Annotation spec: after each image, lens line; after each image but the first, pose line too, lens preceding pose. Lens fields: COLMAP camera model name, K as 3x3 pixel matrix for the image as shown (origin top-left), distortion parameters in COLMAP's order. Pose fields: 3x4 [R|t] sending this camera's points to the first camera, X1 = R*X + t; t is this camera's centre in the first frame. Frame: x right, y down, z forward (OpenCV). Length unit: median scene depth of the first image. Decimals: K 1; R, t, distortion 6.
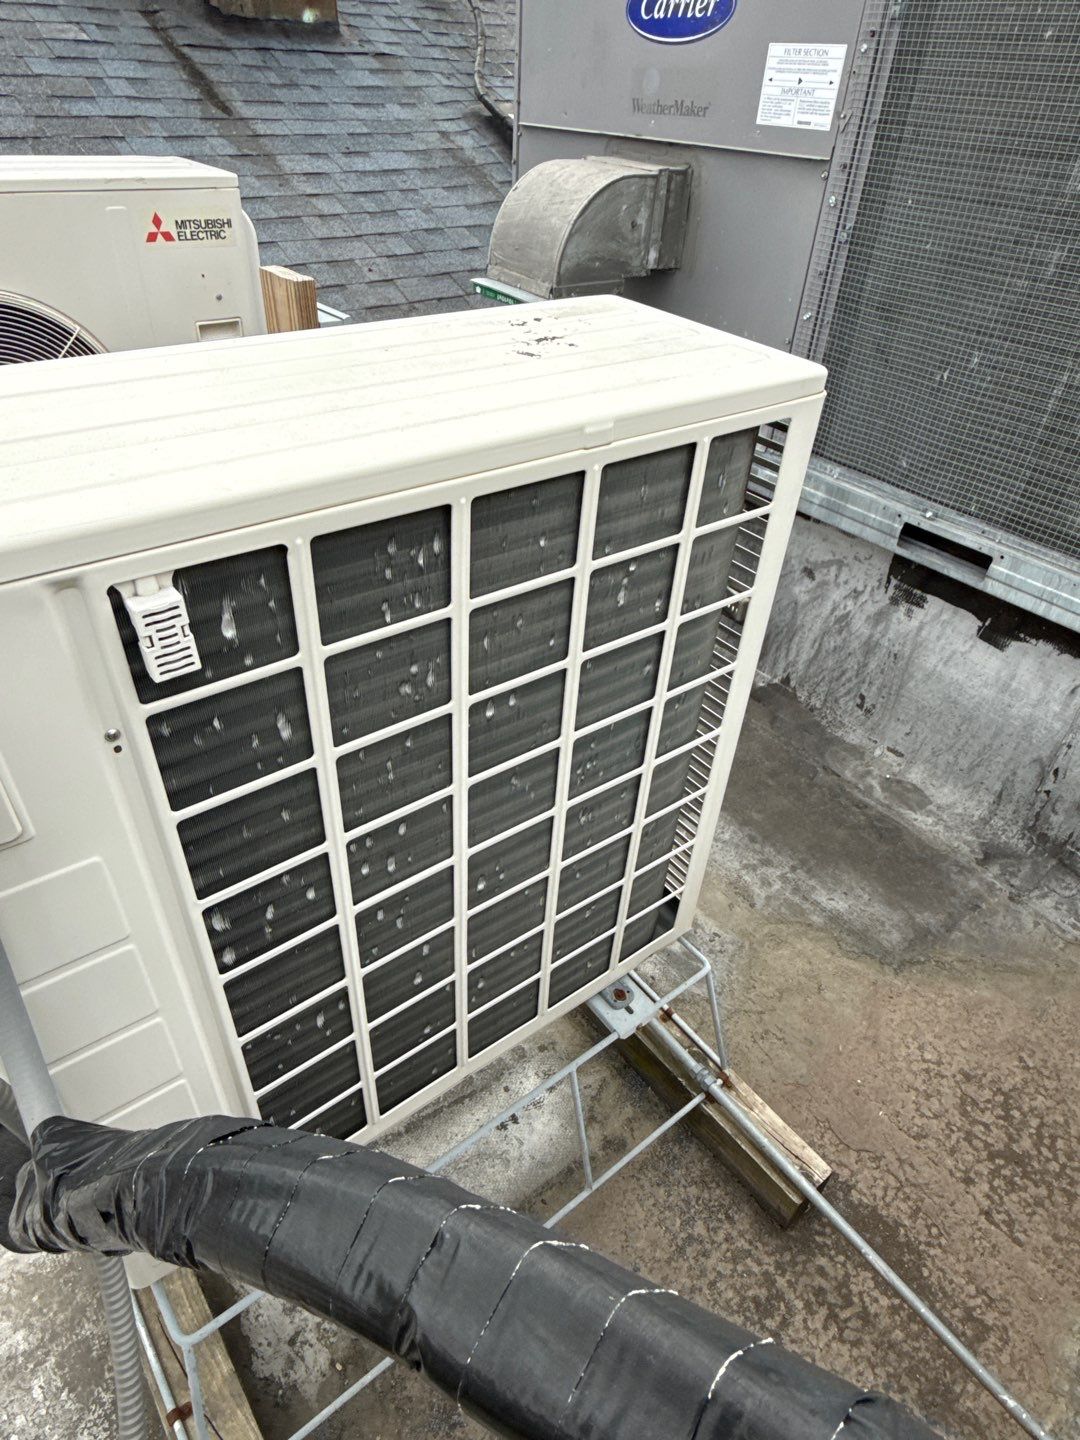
lens RADIAL K [[855.3, 0, 540.2], [0, 855.3, 728.7], [0, 0, 1]] dist [-0.003662, 0.002639]
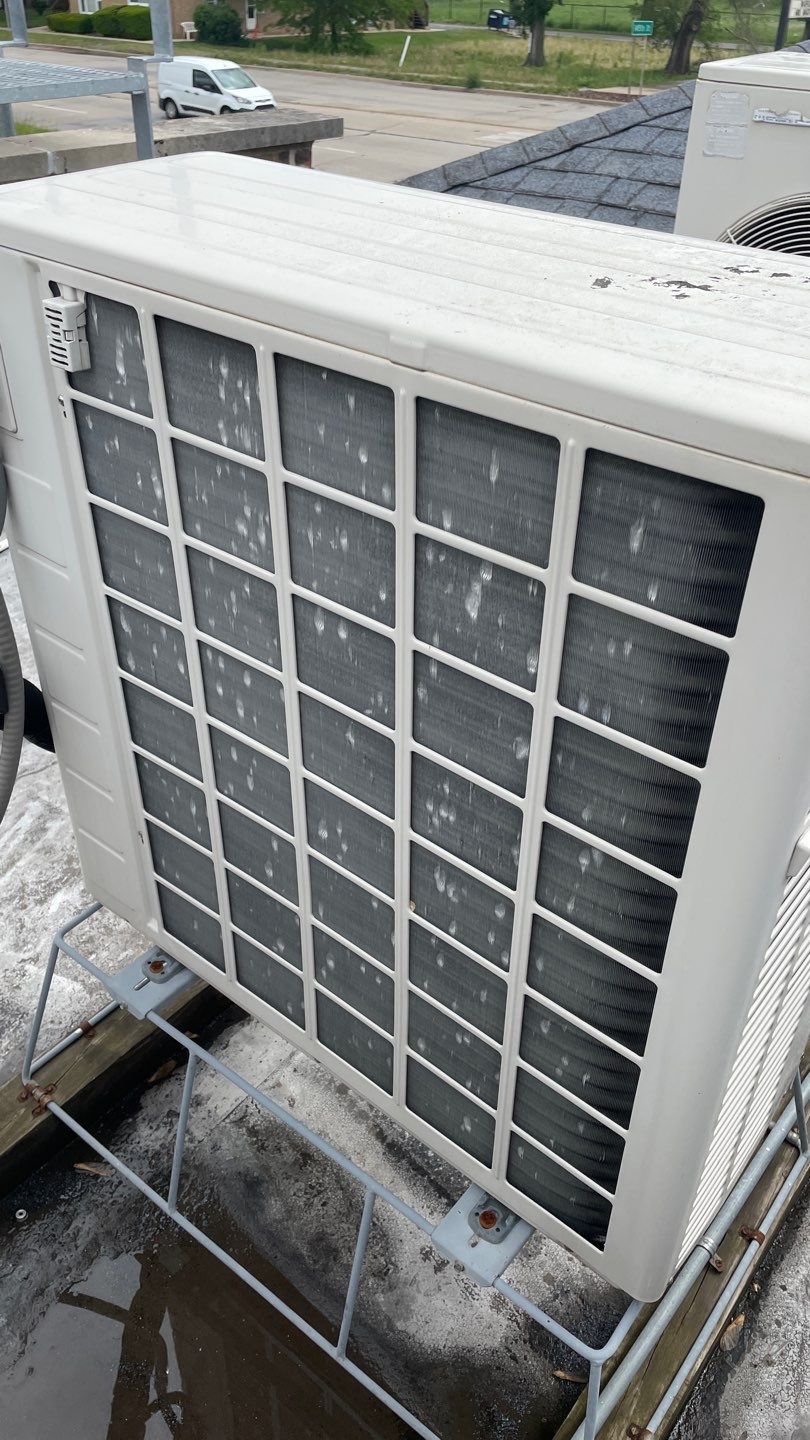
lens RADIAL K [[1087.4, 0, 412.9], [0, 1087.4, 715.8], [0, 0, 1]] dist [0.055730, -0.064051]
pose [[0.230841, 0.534775, -0.812852, 0.400519], [-0.603595, 0.733944, 0.311447, -0.154414], [0.763142, 0.418738, 0.492212, 0.240700]]
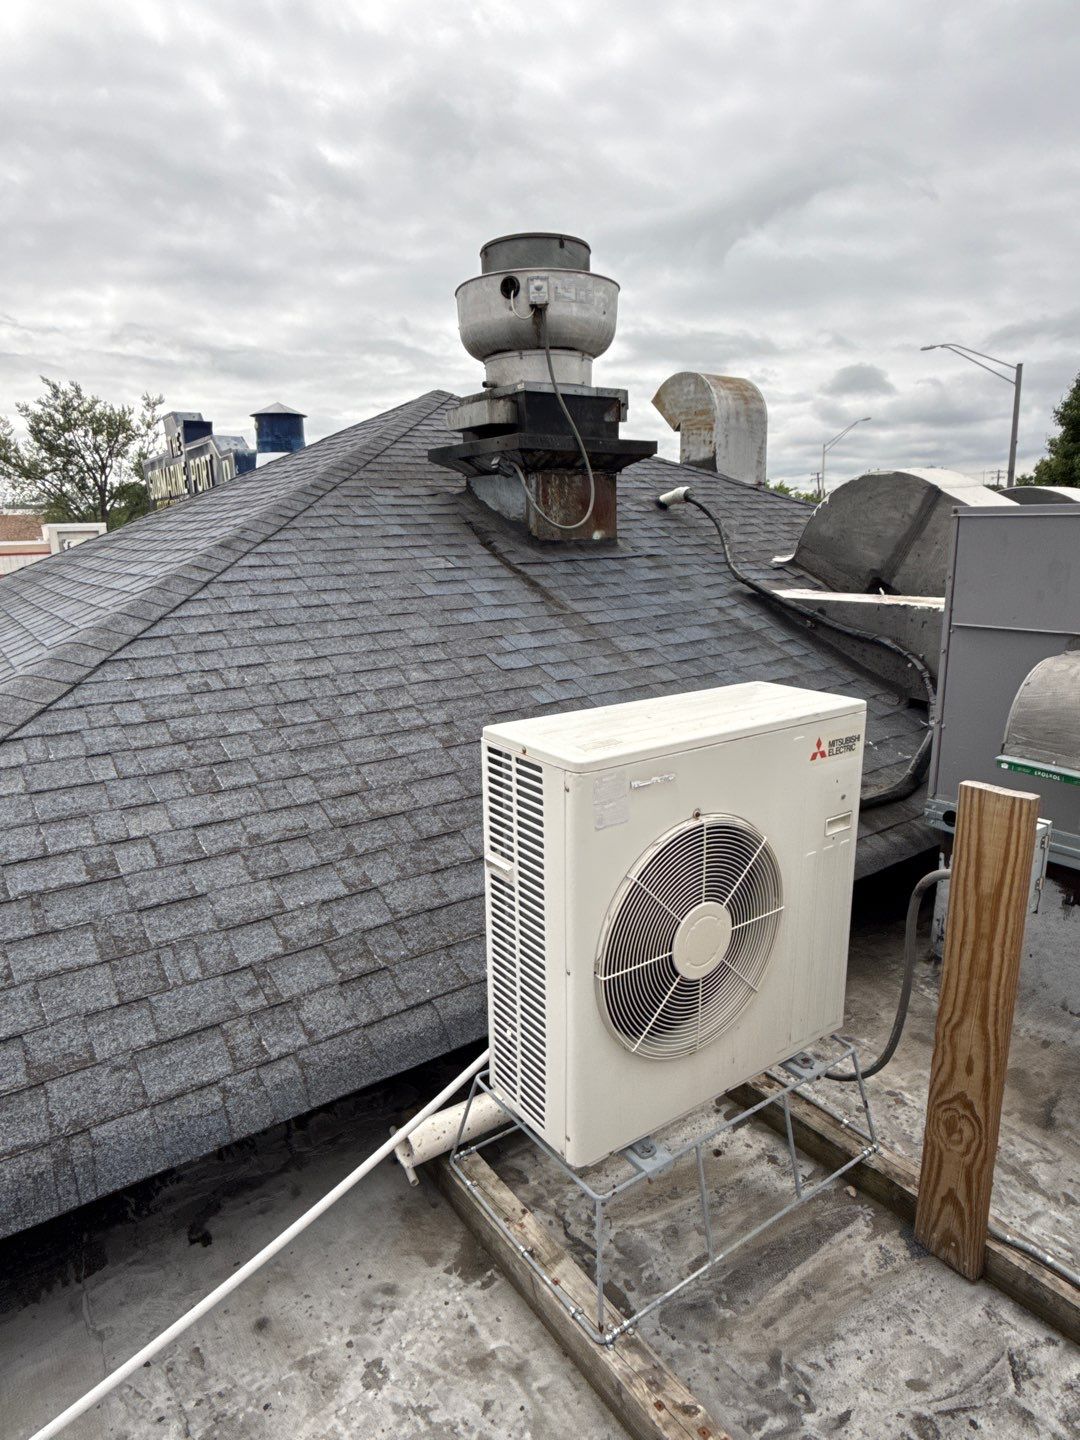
lens RADIAL K [[855.3, 0, 540.0], [0, 855.3, 722.5], [0, 0, 1]] dist [-0.003662, 0.002639]
pose [[0.996932, -0.054189, -0.056482, -0.349979], [0.025496, 0.907061, -0.420226, -0.069581], [0.074004, 0.417497, 0.905660, -0.033634]]
